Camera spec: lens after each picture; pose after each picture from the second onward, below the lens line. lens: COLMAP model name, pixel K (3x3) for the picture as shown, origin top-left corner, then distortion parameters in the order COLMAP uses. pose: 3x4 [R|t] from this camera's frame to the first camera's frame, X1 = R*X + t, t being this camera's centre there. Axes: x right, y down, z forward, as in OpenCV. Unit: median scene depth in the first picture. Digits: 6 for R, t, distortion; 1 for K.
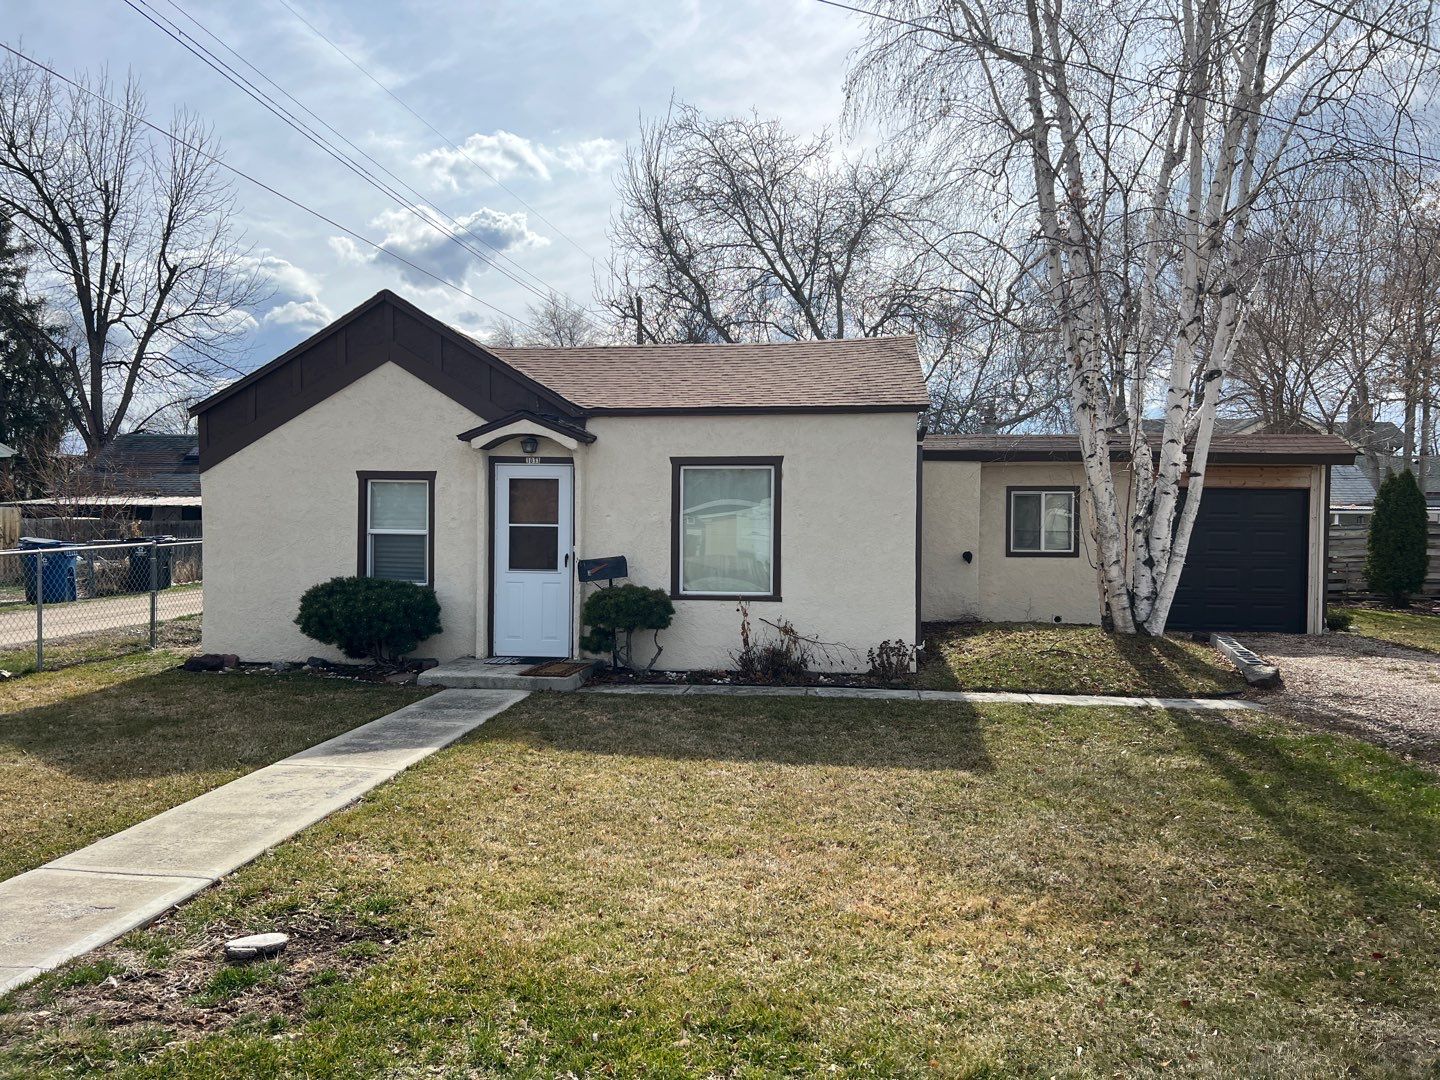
lens RADIAL K [[1122.9, 0, 720.0], [0, 1122.9, 540.0], [0, 0, 1]] dist [-0.009832, -0.012581]
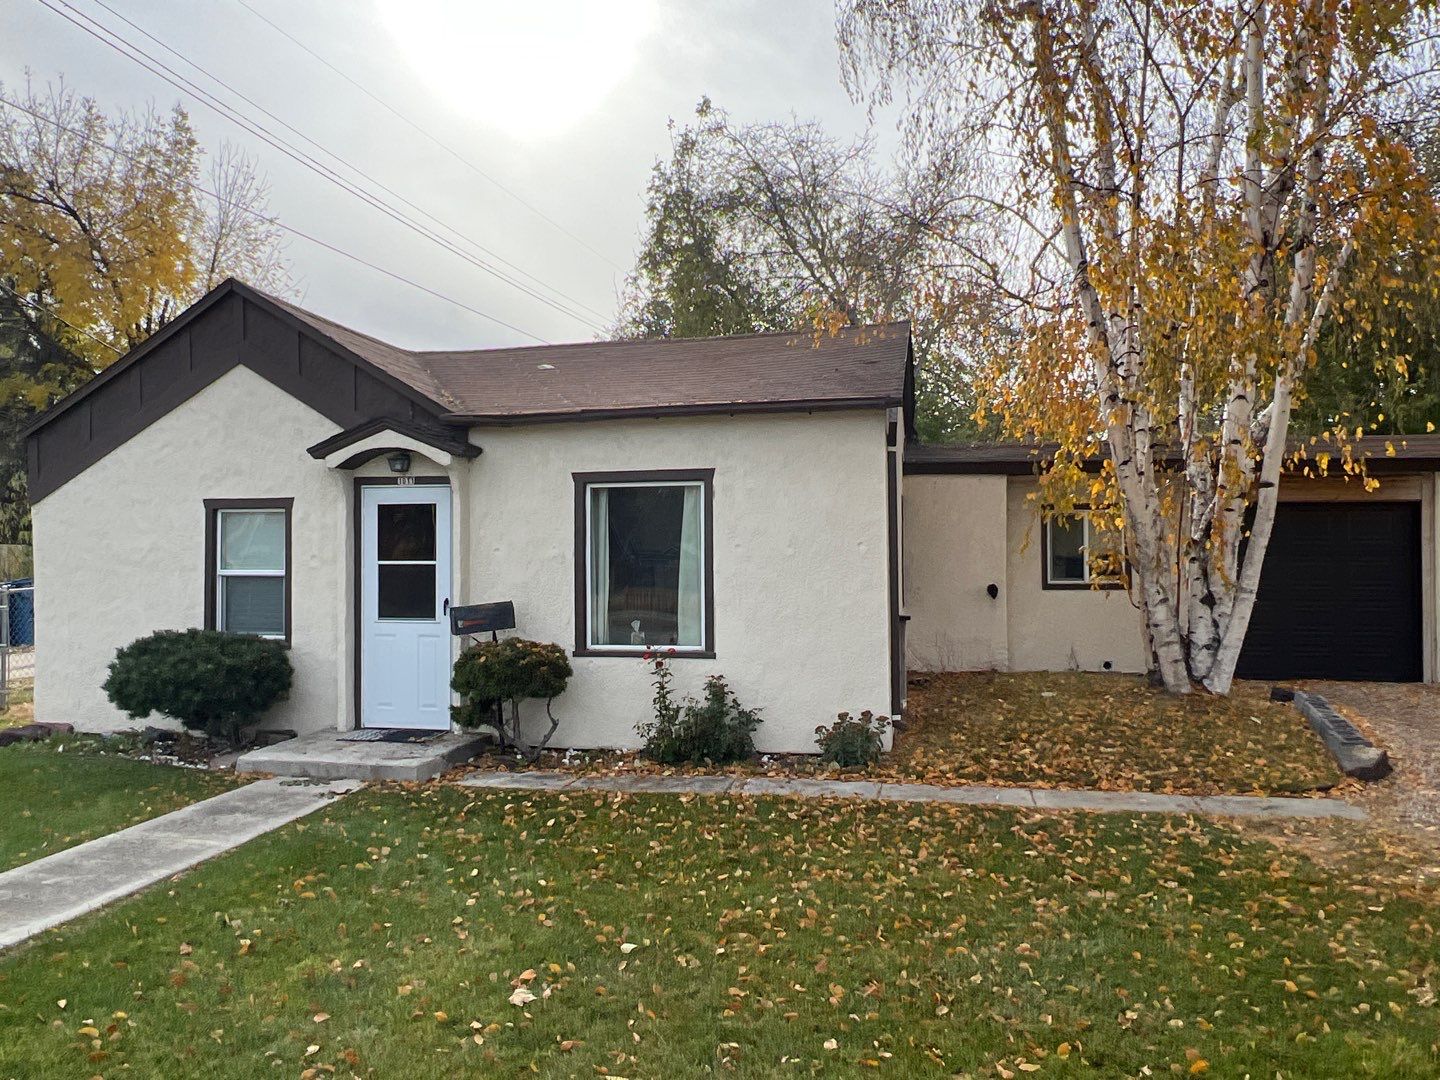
lens RADIAL K [[1122.9, 0, 720.0], [0, 1122.9, 540.0], [0, 0, 1]] dist [-0.009832, -0.012581]
pose [[0.997309, -0.014181, -0.071934, 0.110705], [0.012319, 0.999579, -0.026266, -0.005610], [0.072276, 0.025309, 0.997064, 0.220249]]
